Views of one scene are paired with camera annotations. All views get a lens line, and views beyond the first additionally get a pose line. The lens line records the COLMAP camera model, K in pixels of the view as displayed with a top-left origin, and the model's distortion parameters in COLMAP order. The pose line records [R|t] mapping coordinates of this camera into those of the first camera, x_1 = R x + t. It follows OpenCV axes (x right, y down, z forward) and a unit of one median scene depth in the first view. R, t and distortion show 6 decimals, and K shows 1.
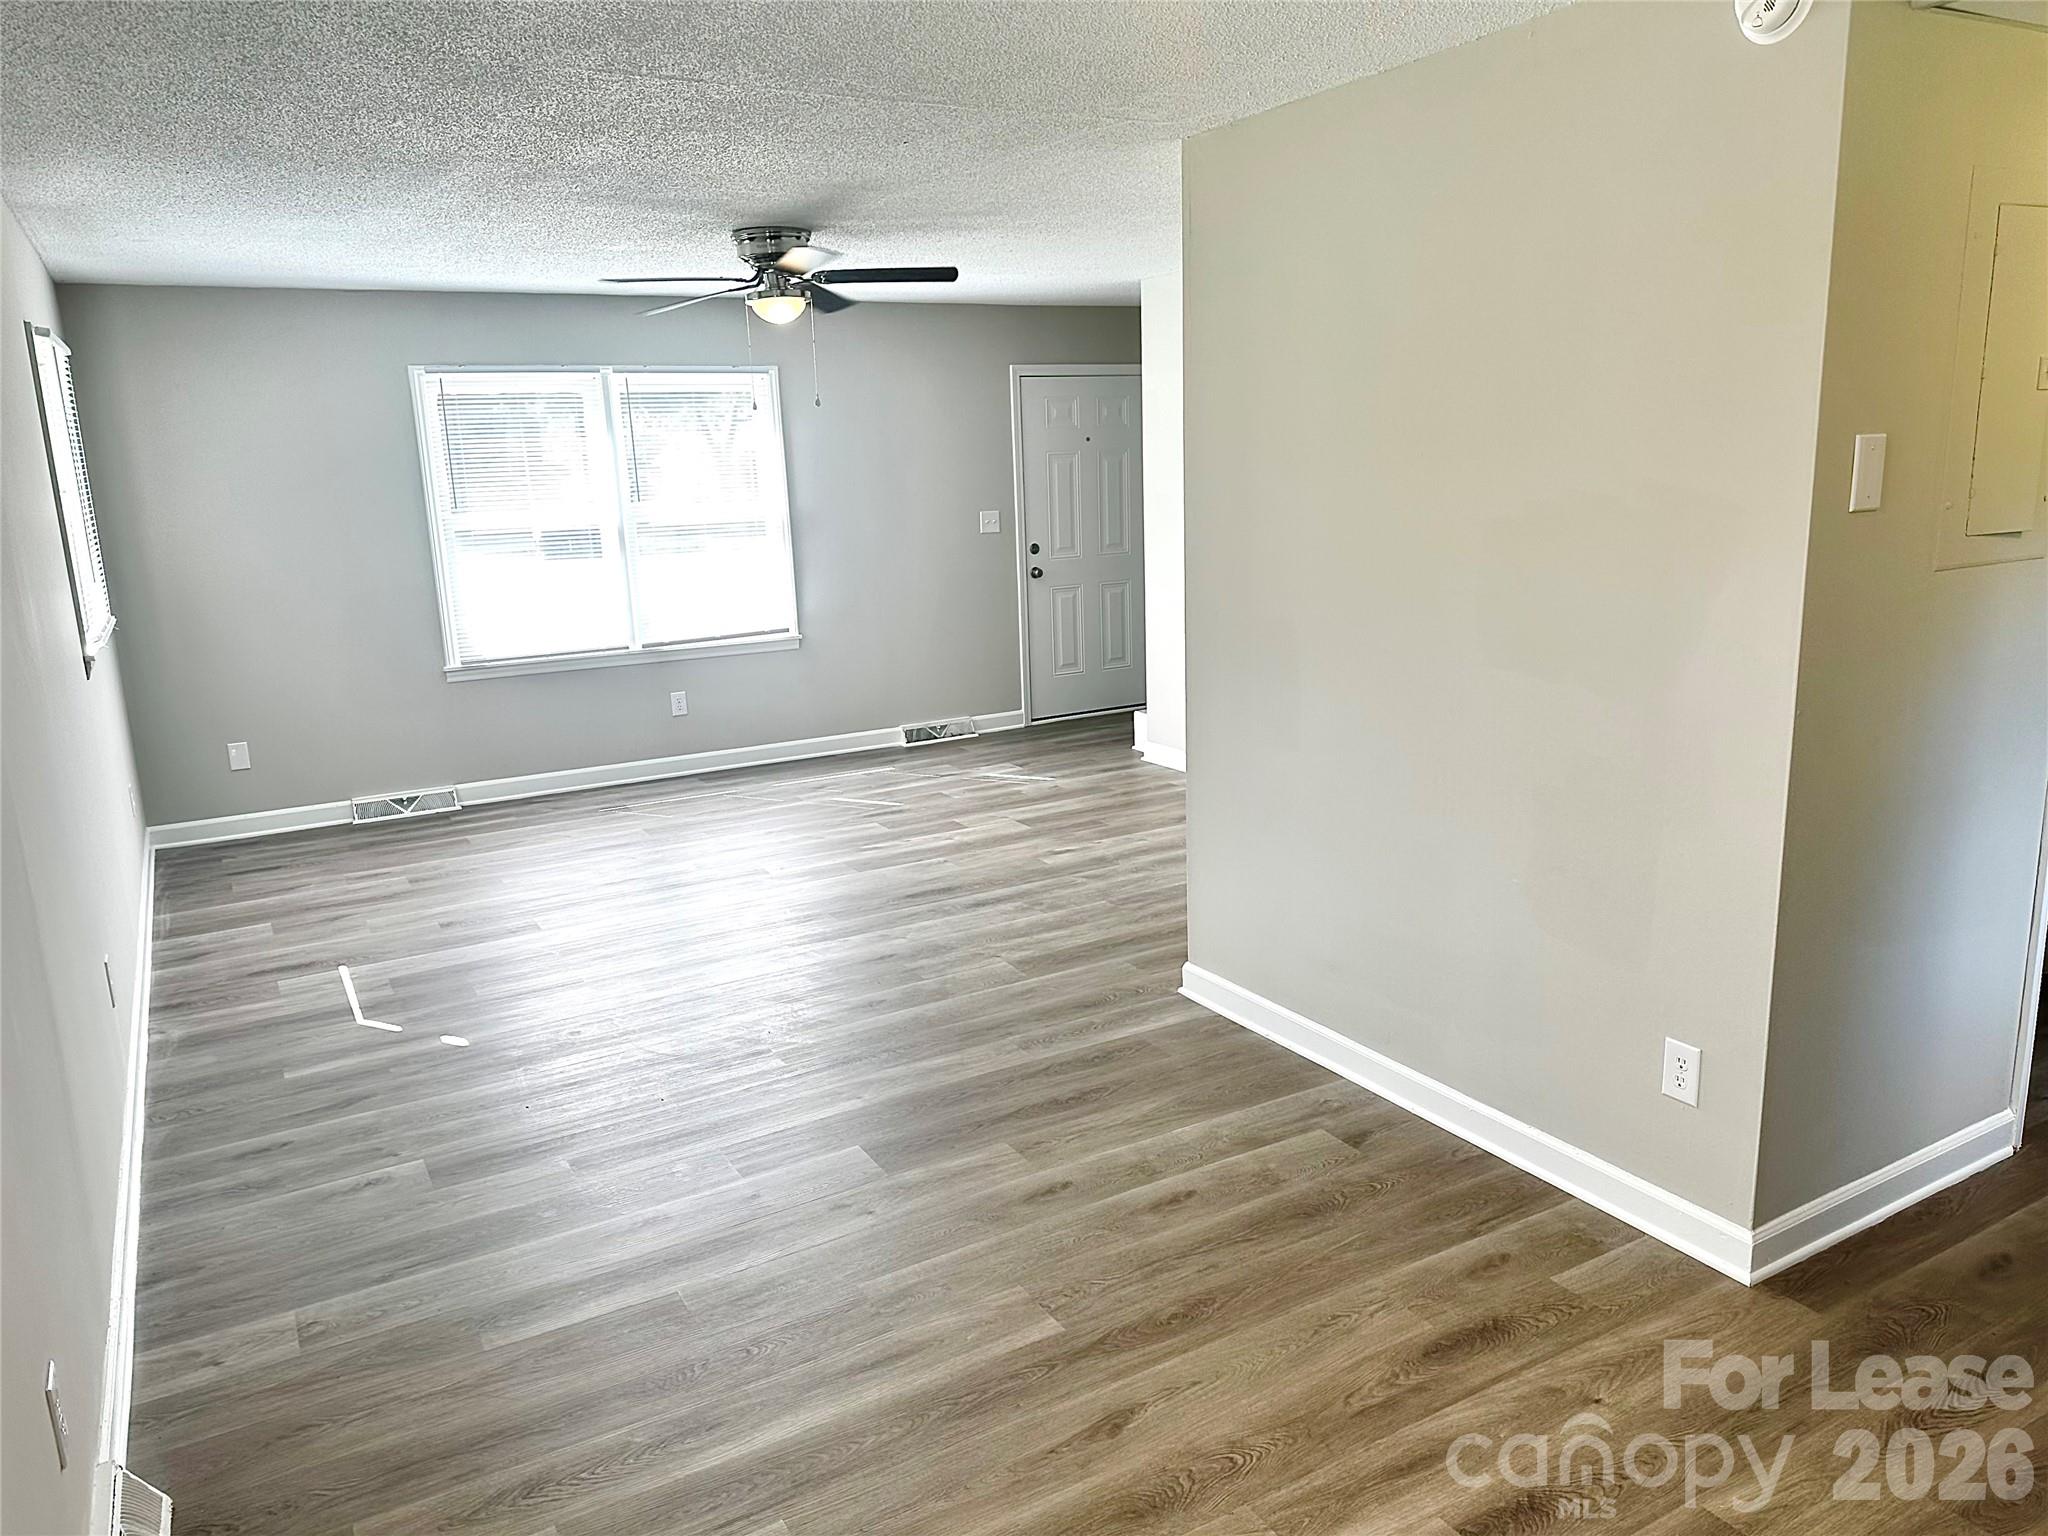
lens RADIAL K [[1426.0, 0, 1033.1], [0, 1426.0, 767.3], [0, 0, 1]] dist [0.108103, -0.150180]
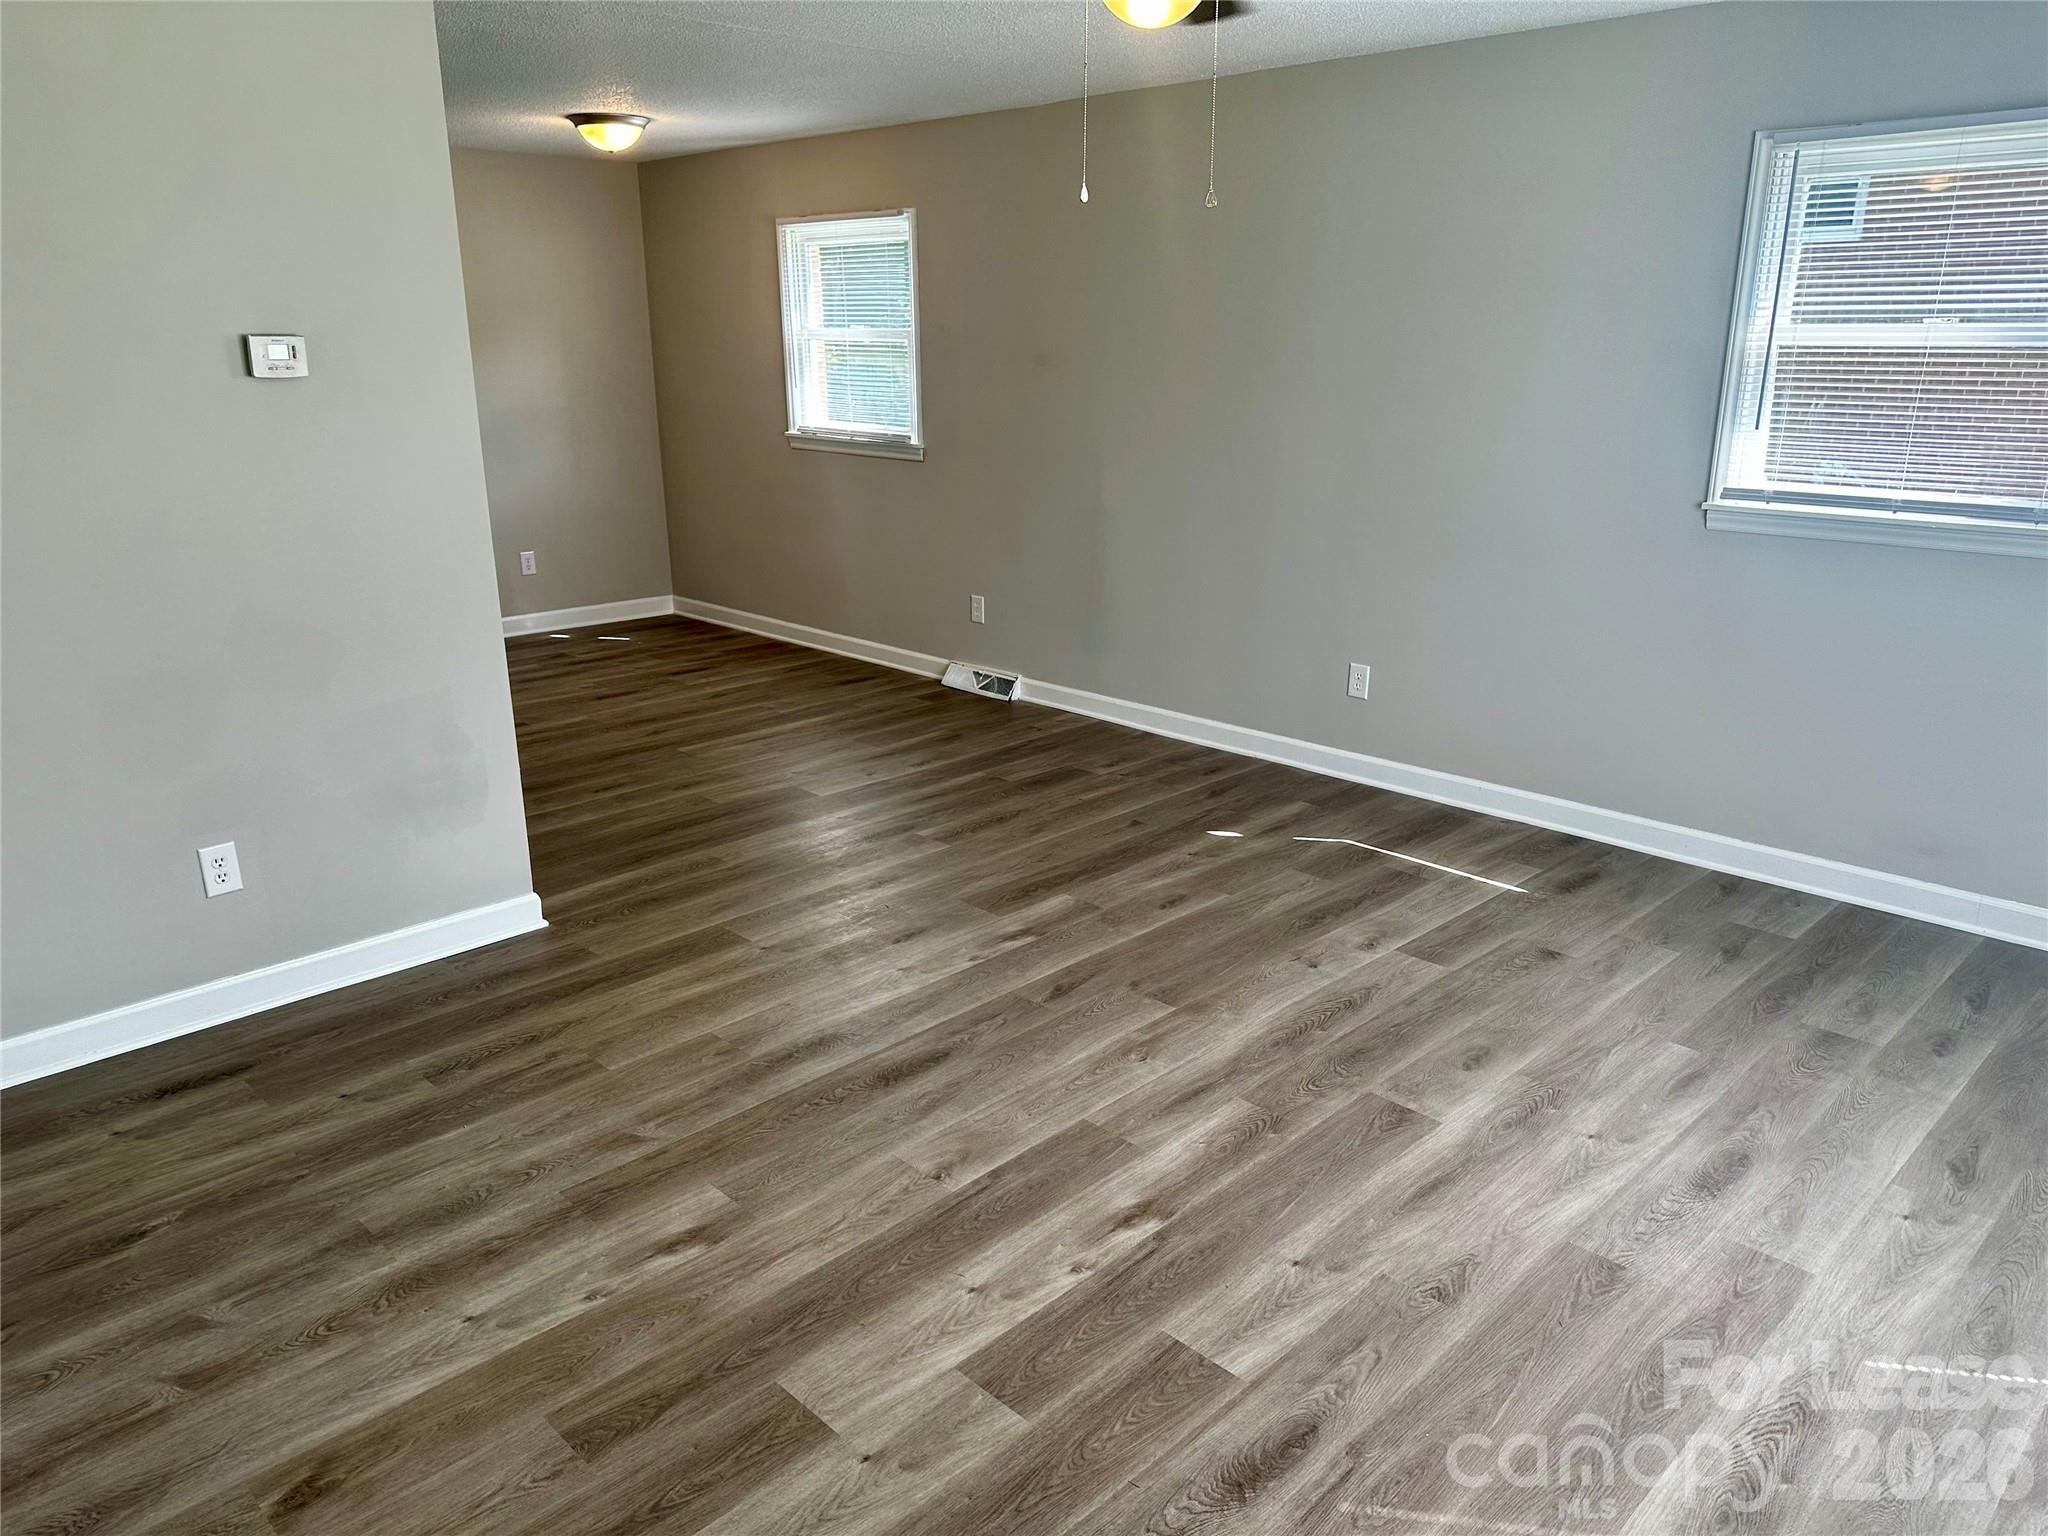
lens RADIAL K [[1426.0, 0, 1033.1], [0, 1426.0, 767.3], [0, 0, 1]] dist [0.108103, -0.150180]
pose [[-0.966256, 0.107008, -0.234305, 0.006107], [-0.022707, 0.870698, 0.491294, -0.314752], [0.256581, 0.480036, -0.838887, 1.458435]]
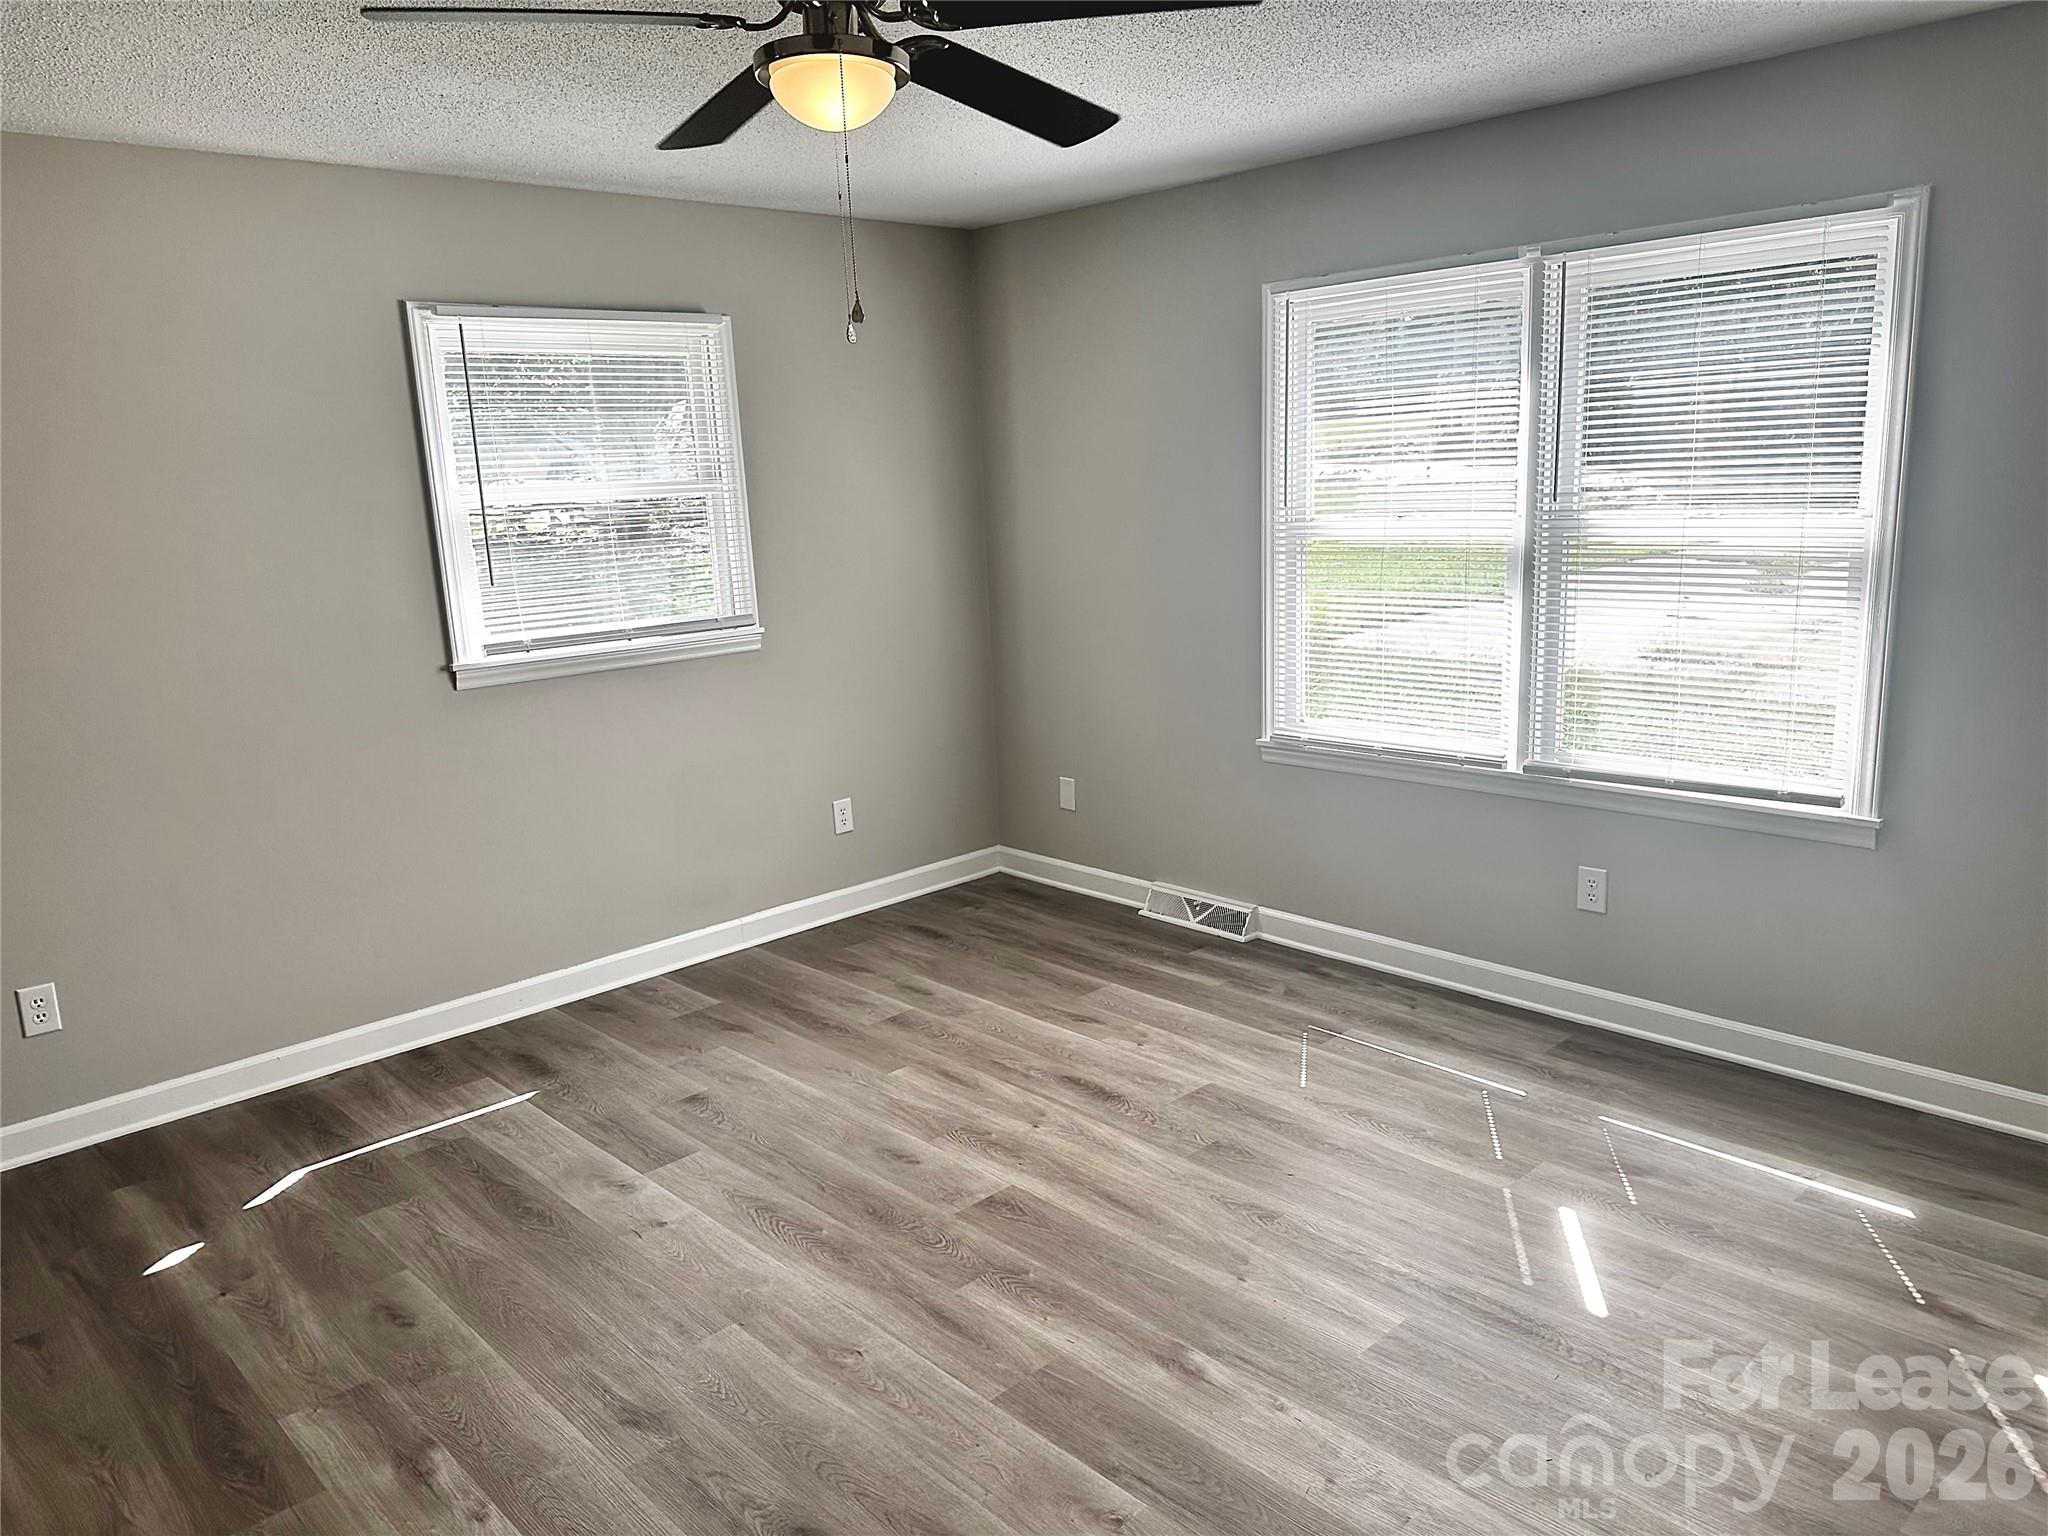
lens RADIAL K [[1426.0, 0, 1033.1], [0, 1426.0, 767.3], [0, 0, 1]] dist [0.108103, -0.150180]
pose [[0.234638, 0.222328, -0.946317, 0.267311], [-0.177168, 0.966970, 0.183252, -0.205214], [0.955801, 0.124659, 0.266277, 0.925636]]
